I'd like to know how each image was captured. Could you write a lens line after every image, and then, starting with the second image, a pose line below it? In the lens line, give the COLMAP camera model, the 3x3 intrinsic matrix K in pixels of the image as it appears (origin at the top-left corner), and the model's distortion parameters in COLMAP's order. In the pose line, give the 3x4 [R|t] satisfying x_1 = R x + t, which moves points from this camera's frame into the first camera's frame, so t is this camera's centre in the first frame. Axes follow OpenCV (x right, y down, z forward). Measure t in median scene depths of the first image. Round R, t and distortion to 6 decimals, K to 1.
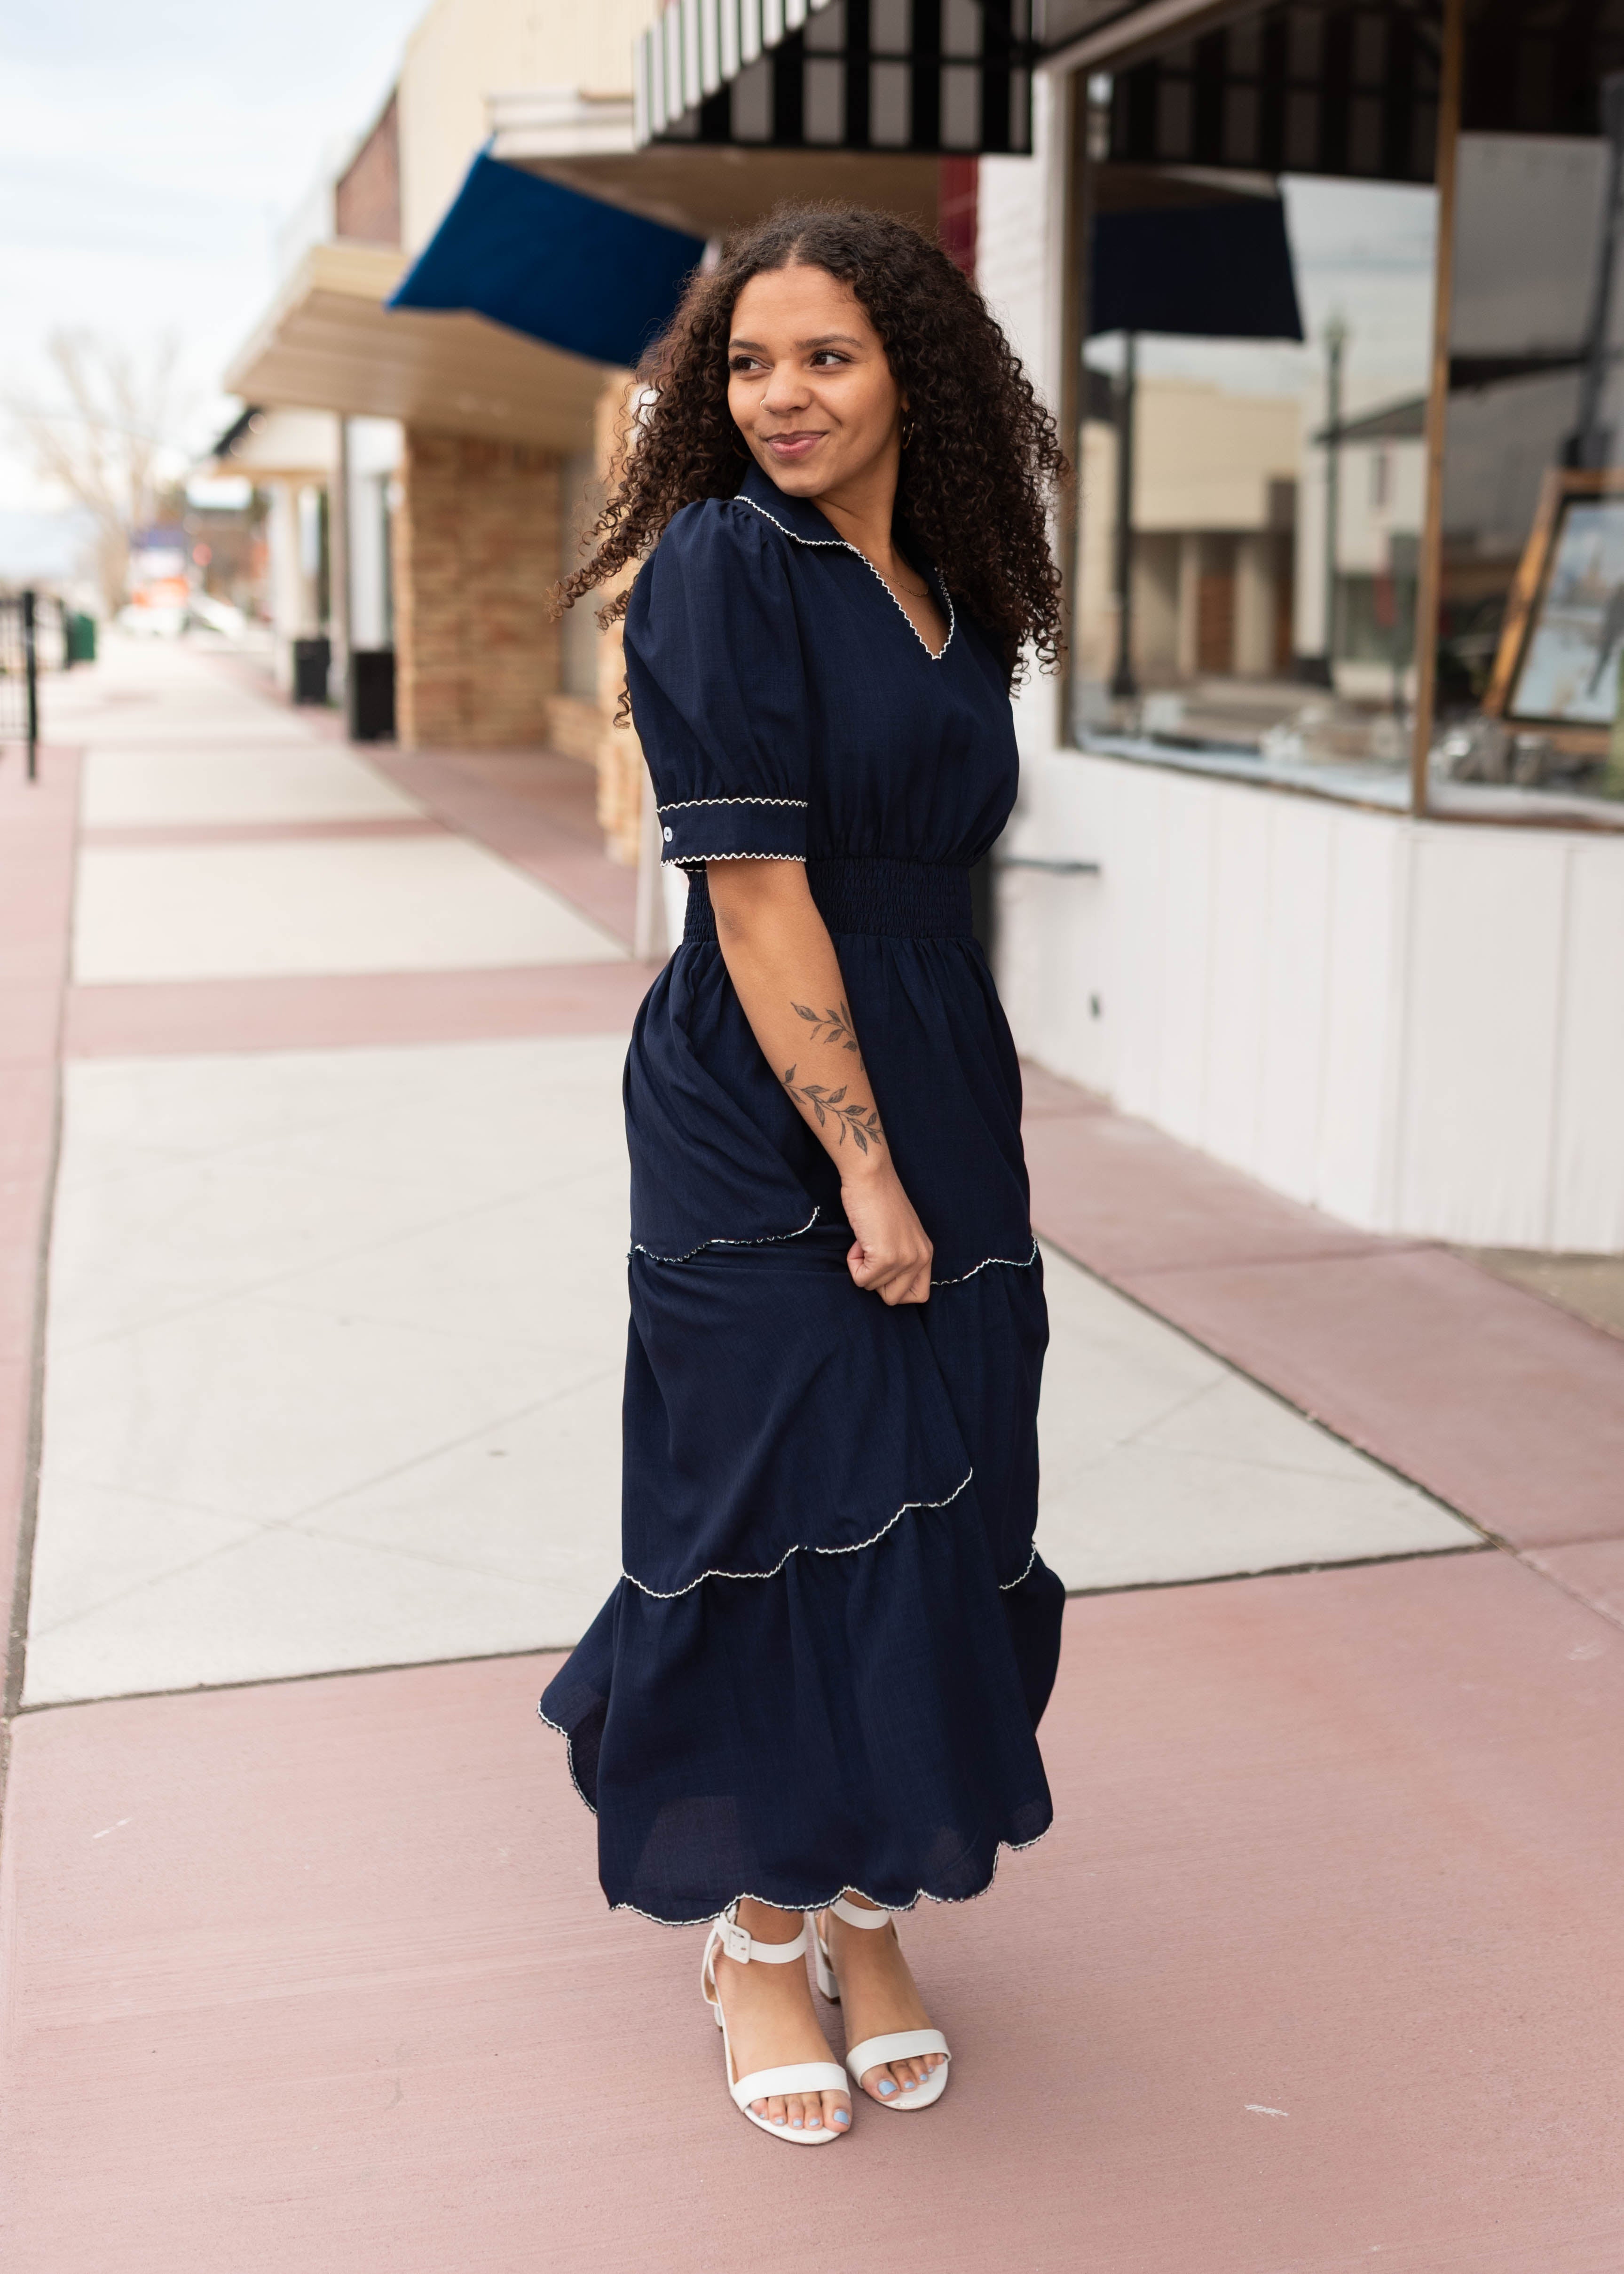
lens RADIAL K [[3182.5, 0, 862.3], [0, 3182.5, 904.1], [0, 0, 1]] dist [-0.004403, 0.011944]
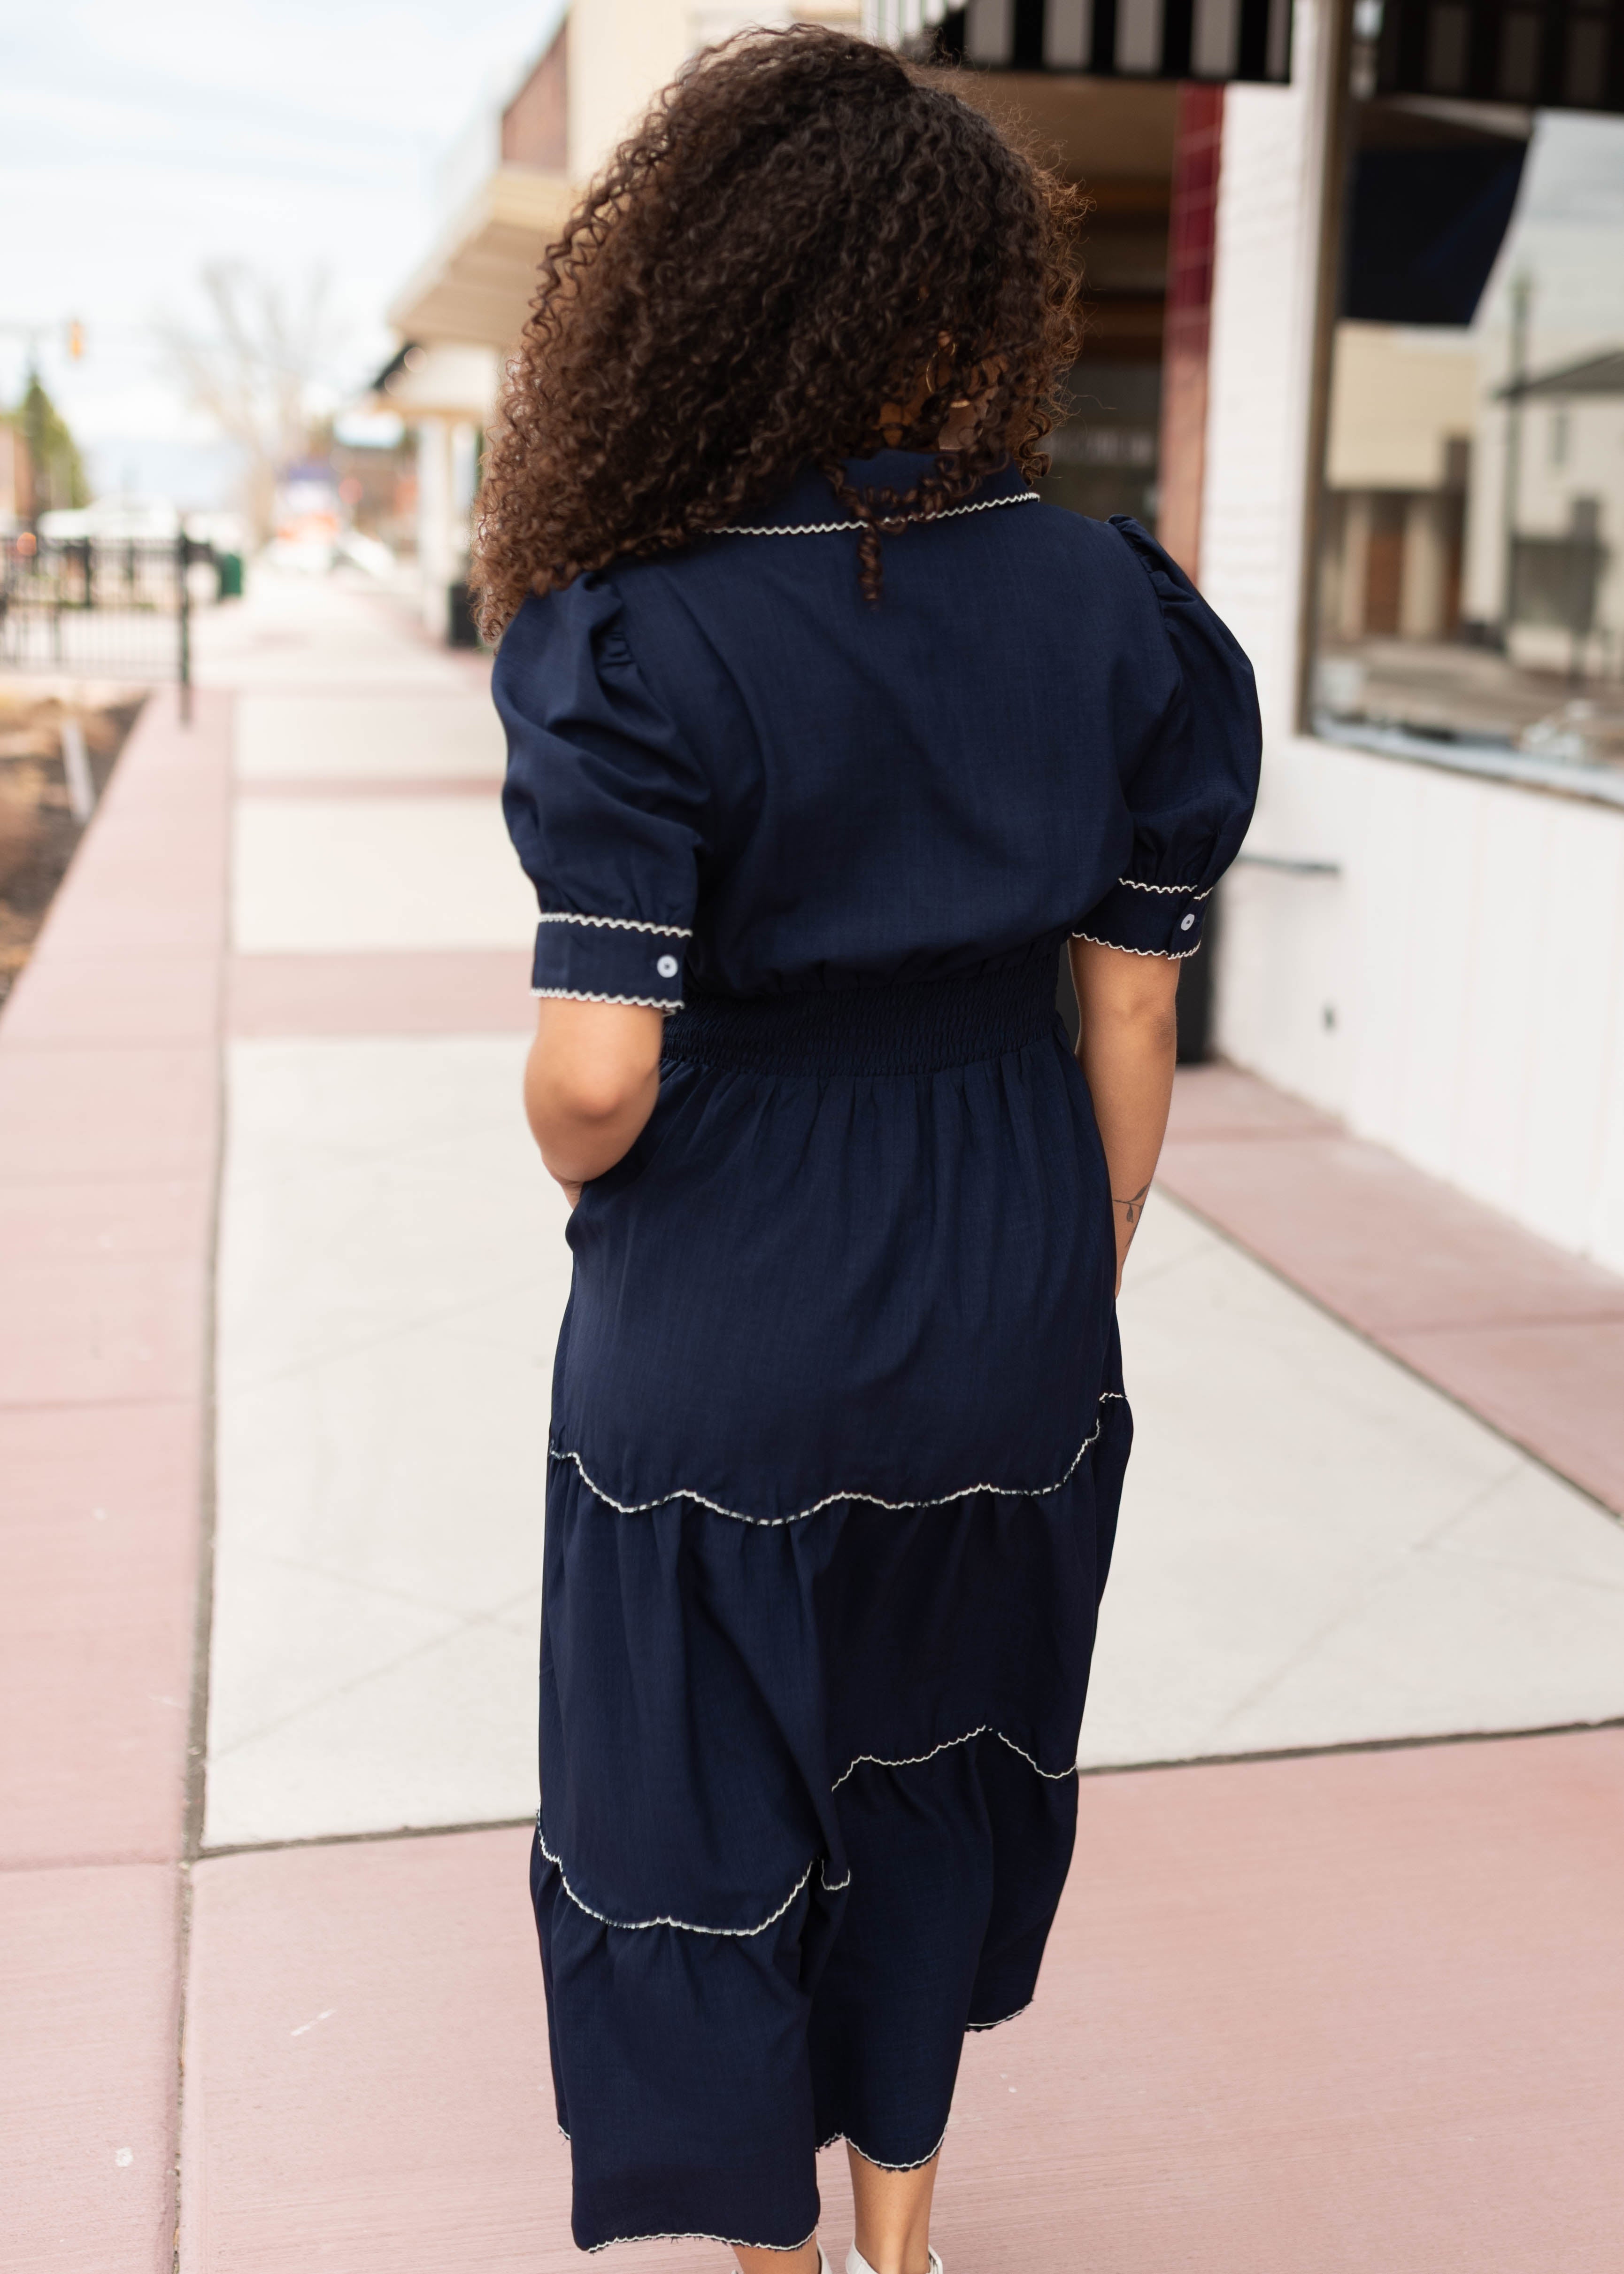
lens RADIAL K [[3045.3, 0, 809.9], [0, 3045.3, 1010.4], [0, 0, 1]] dist [-0.014565, 0.054747]
pose [[0.998644, 0.028118, -0.043802, -0.038855], [-0.025448, 0.997852, 0.060370, -0.019441], [0.045405, -0.059173, 0.997215, 0.106833]]
